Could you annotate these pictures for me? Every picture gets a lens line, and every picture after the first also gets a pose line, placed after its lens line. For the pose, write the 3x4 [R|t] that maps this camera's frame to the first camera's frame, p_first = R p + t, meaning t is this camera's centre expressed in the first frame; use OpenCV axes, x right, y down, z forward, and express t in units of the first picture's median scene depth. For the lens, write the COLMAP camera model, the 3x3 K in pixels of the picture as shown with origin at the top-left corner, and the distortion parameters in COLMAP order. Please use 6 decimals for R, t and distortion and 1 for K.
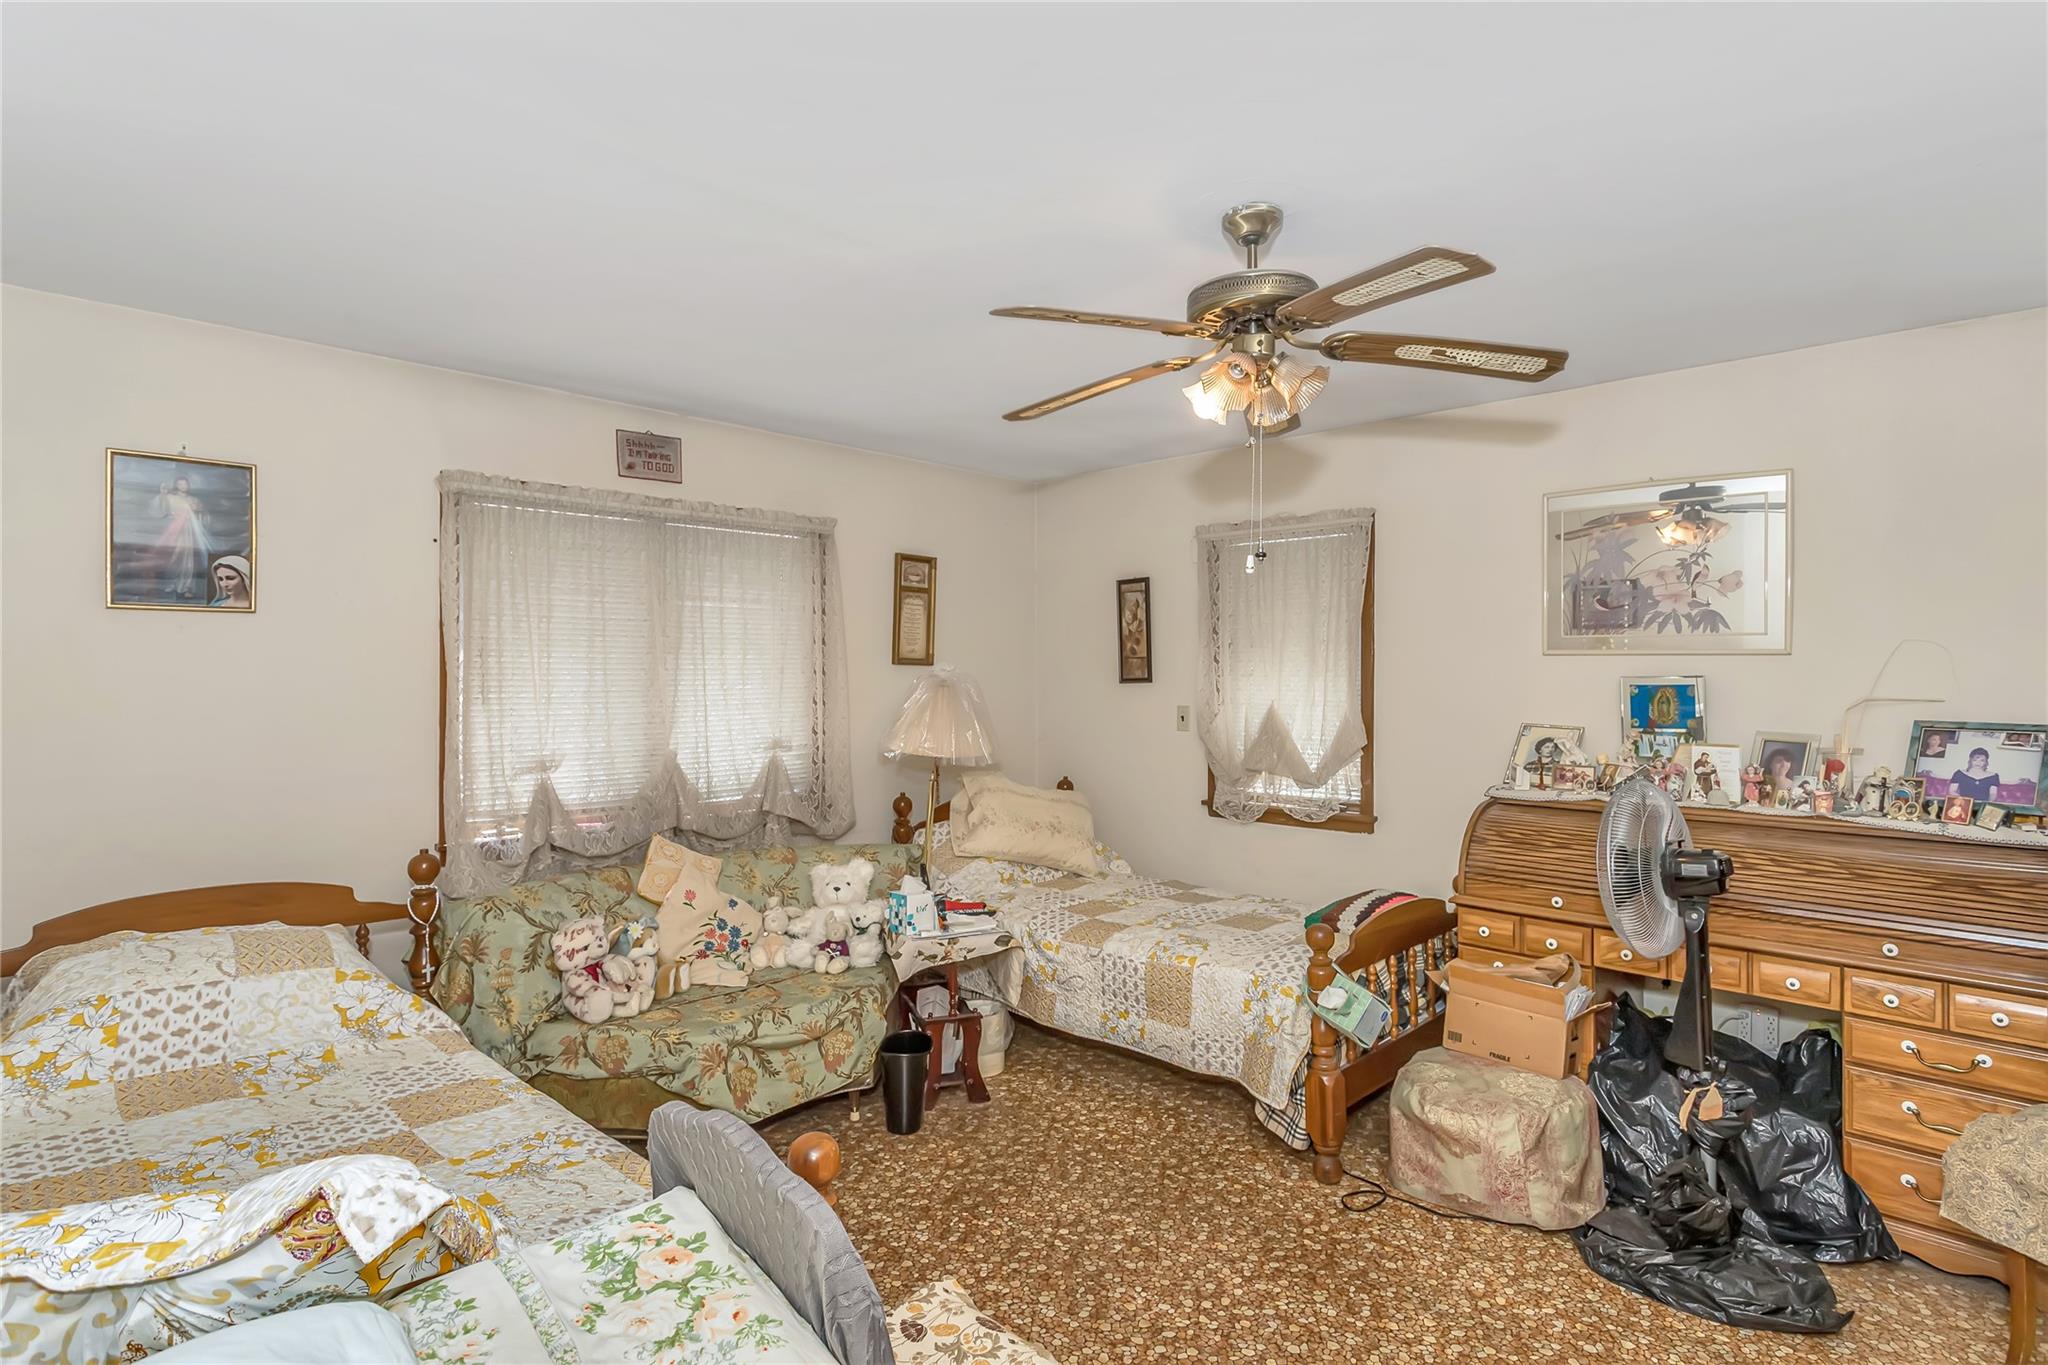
lens RADIAL K [[1051.6, 0, 1024.0], [0, 1051.6, 682.5], [0, 0, 1]] dist [-0.001336, -0.000345]
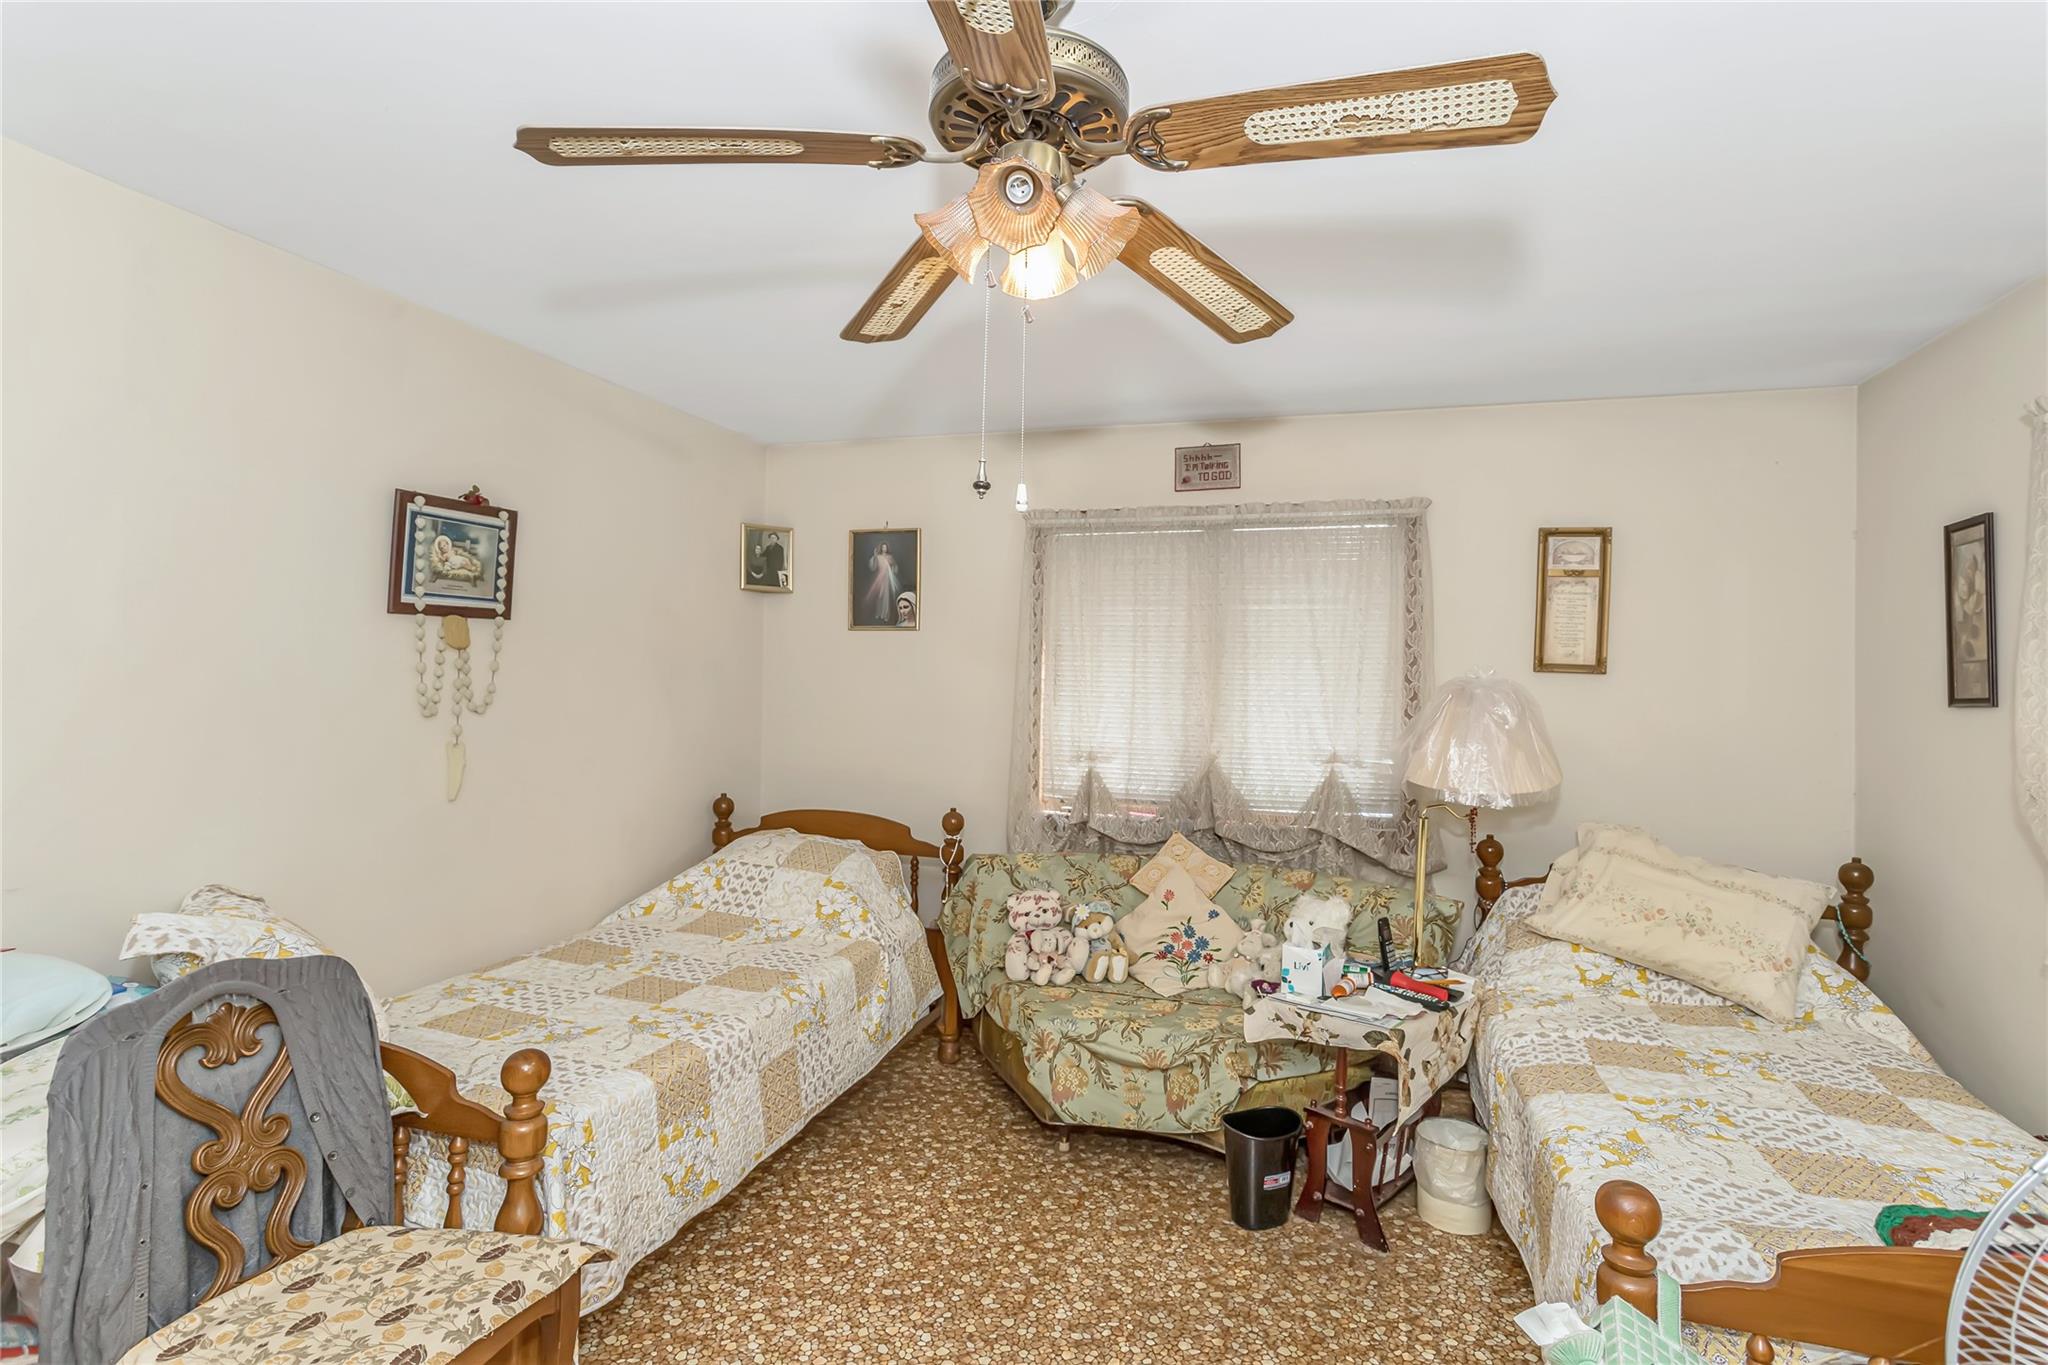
lens RADIAL K [[982.9, 0, 1024.0], [0, 982.9, 682.5], [0, 0, 1]] dist [-0.001526, -0.000235]
pose [[0.460487, 0.010326, -0.887606, 0.455221], [-0.028617, 0.999585, -0.003218, 0.004717], [0.887205, 0.026882, 0.460591, 0.435263]]
